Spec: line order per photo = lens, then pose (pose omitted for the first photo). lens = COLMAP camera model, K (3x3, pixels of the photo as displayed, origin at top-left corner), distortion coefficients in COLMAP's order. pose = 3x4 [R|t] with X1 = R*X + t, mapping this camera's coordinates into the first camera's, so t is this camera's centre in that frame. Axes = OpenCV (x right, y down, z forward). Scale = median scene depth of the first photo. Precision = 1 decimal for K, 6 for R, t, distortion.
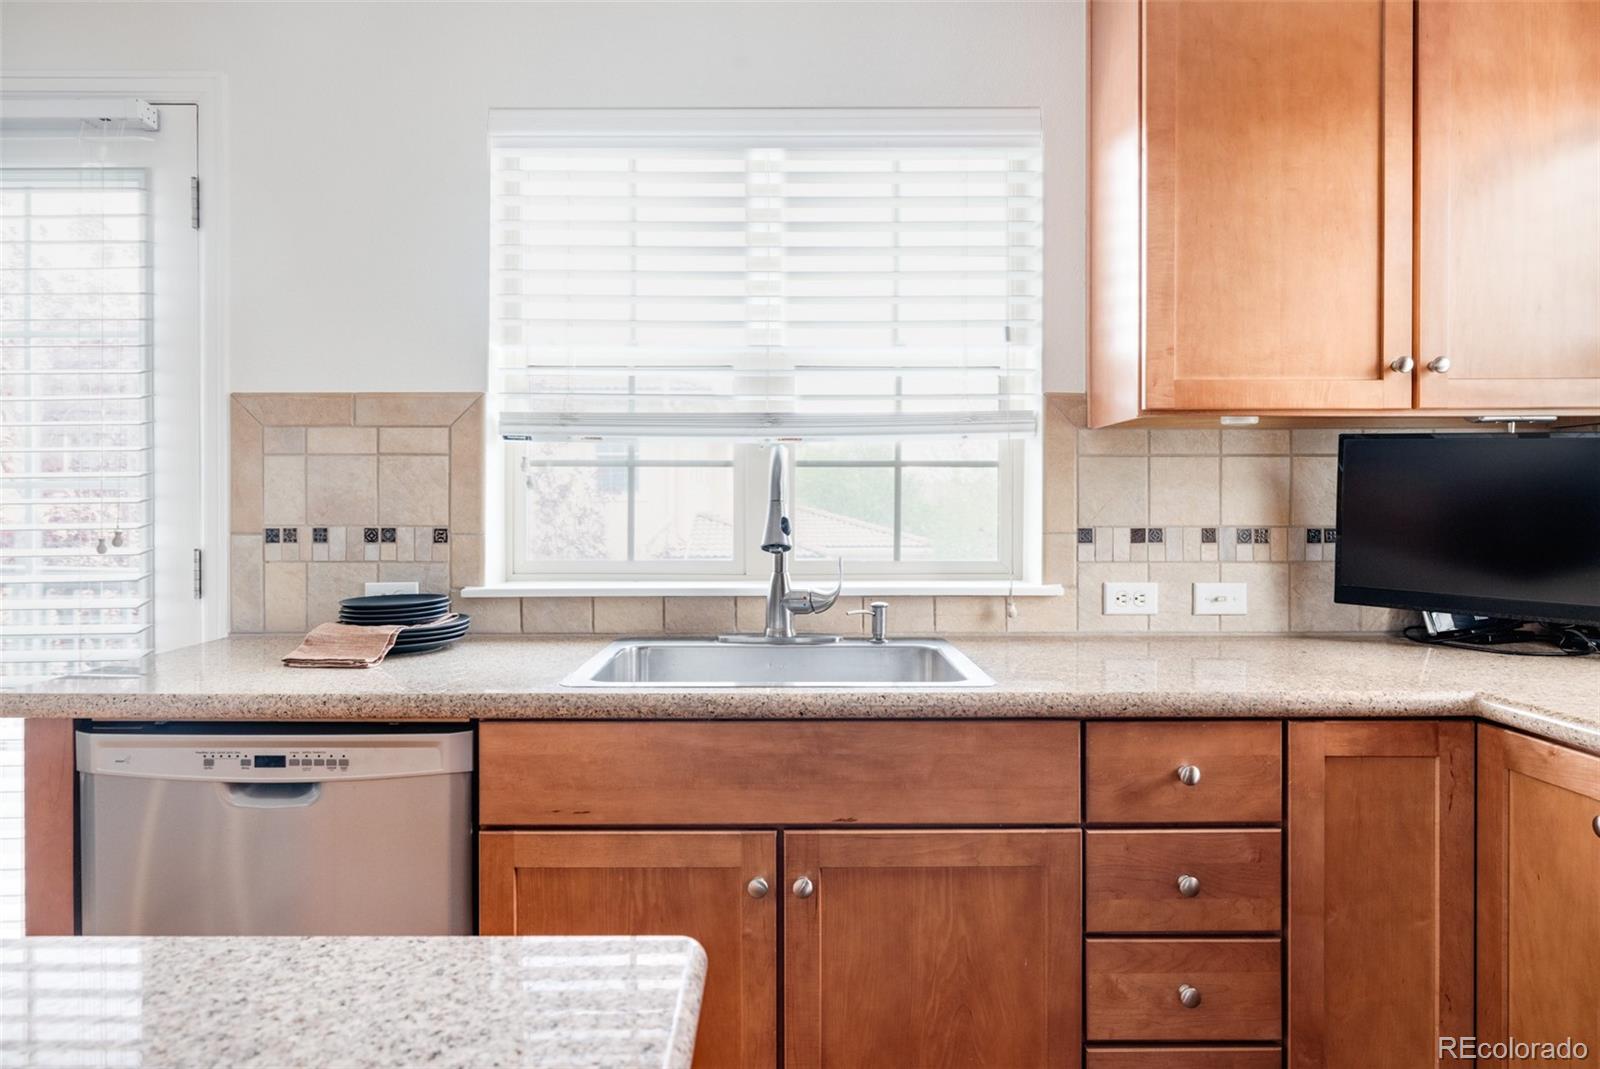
lens RADIAL K [[1008.8, 0, 802.8], [0, 1008.8, 502.5], [0, 0, 1]] dist [0.001564, 0.000027]
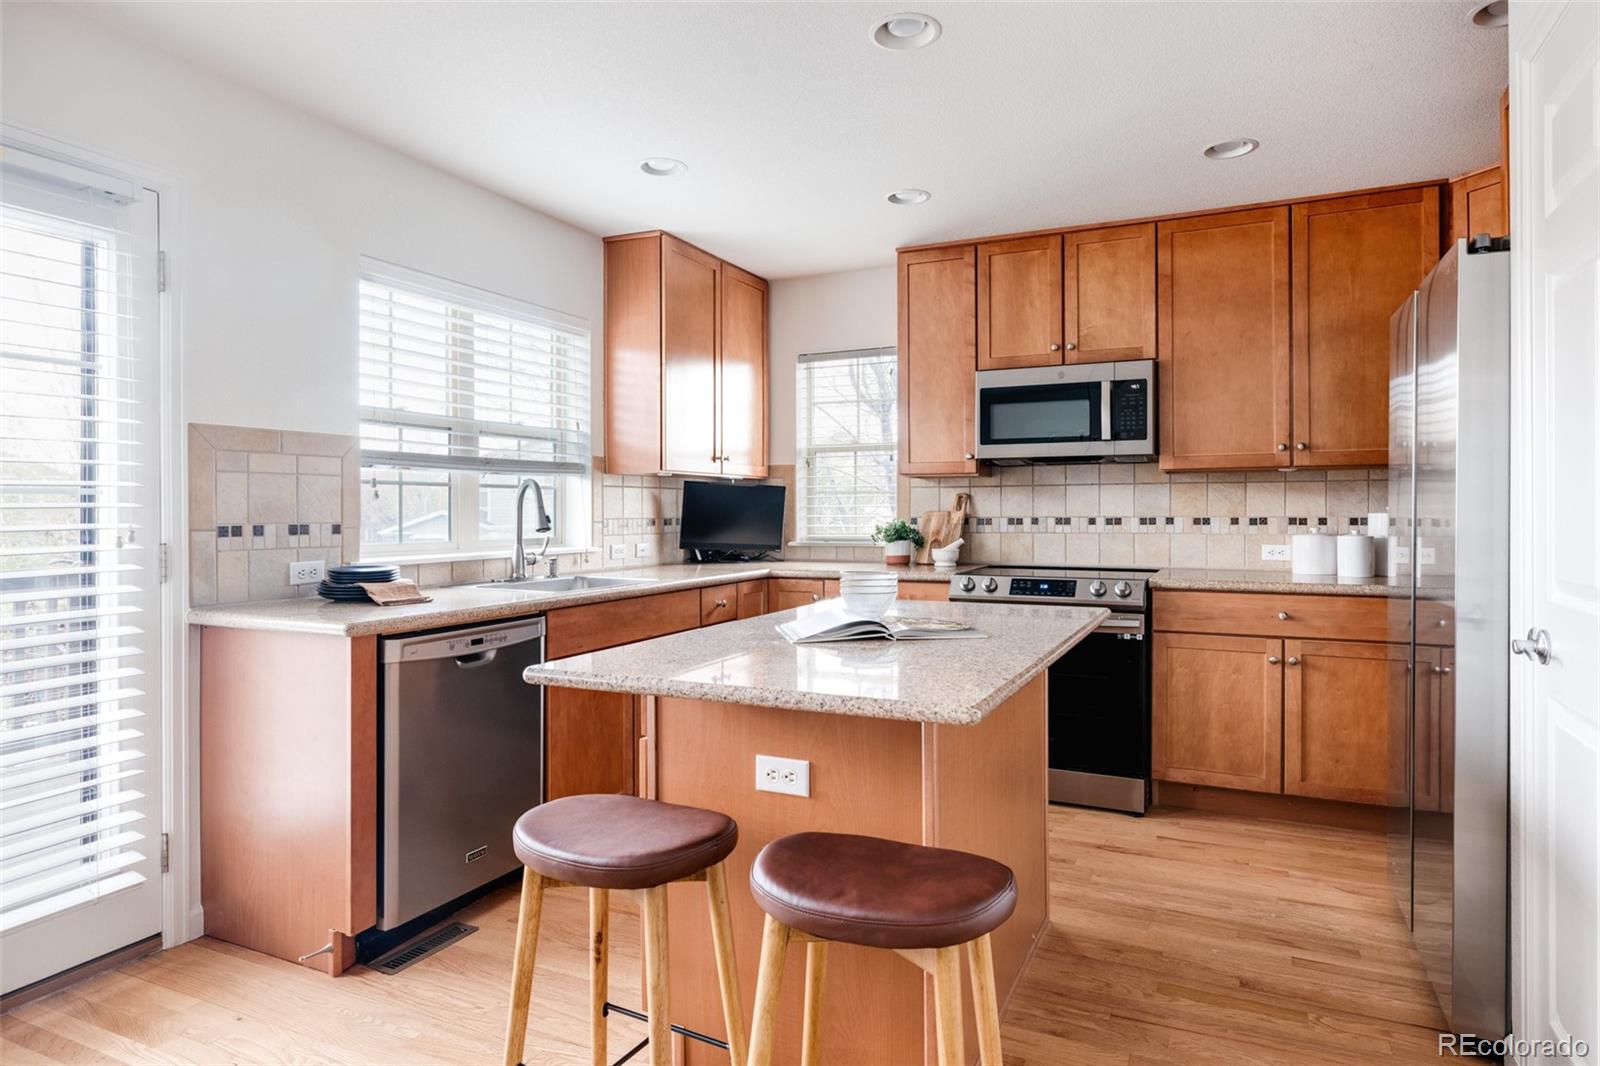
lens RADIAL K [[913.2, 0, 804.5], [0, 913.2, 513.4], [0, 0, 1]] dist [-0.000989, 0.000206]
pose [[0.430439, -0.003882, 0.902611, -1.291658], [-0.003920, 0.999973, 0.006170, -0.001893], [-0.902611, -0.006194, 0.430412, -0.222049]]
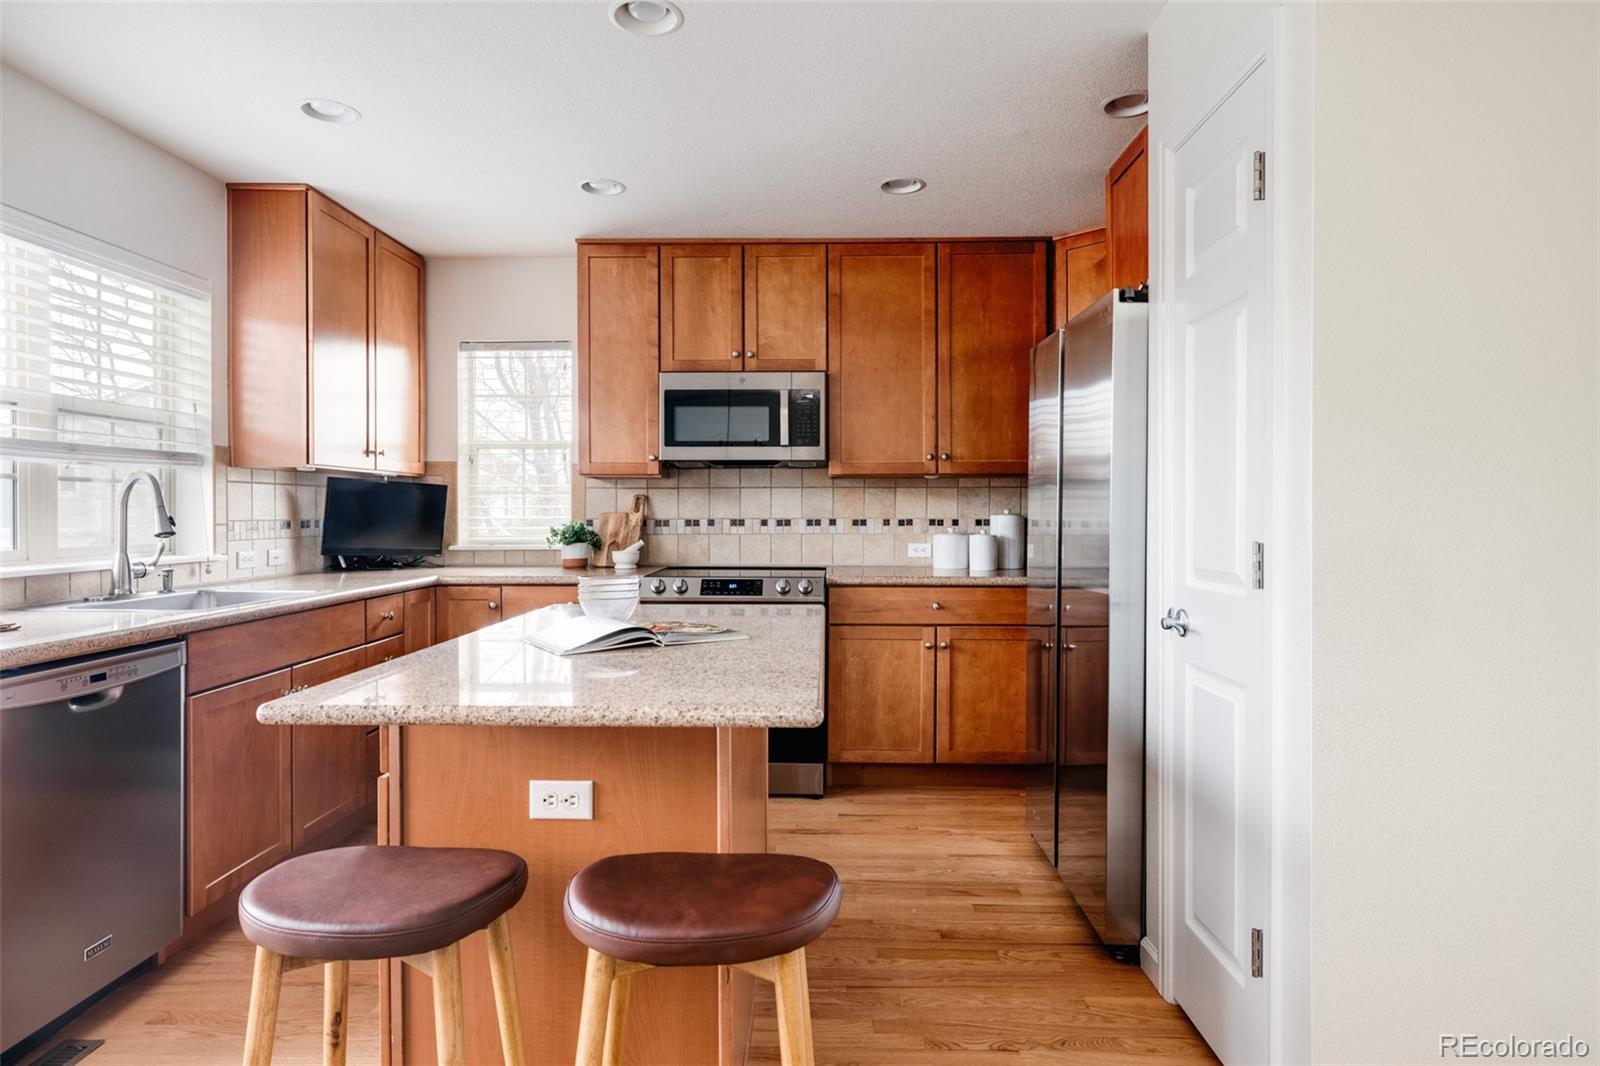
lens RADIAL K [[911.6, 0, 790.9], [0, 911.6, 523.0], [0, 0, 1]] dist [-0.001039, -0.000131]
pose [[0.037392, -0.012193, 0.999226, -1.303661], [-0.007783, 0.999892, 0.012492, -0.000700], [-0.999270, -0.008244, 0.037294, -0.060900]]
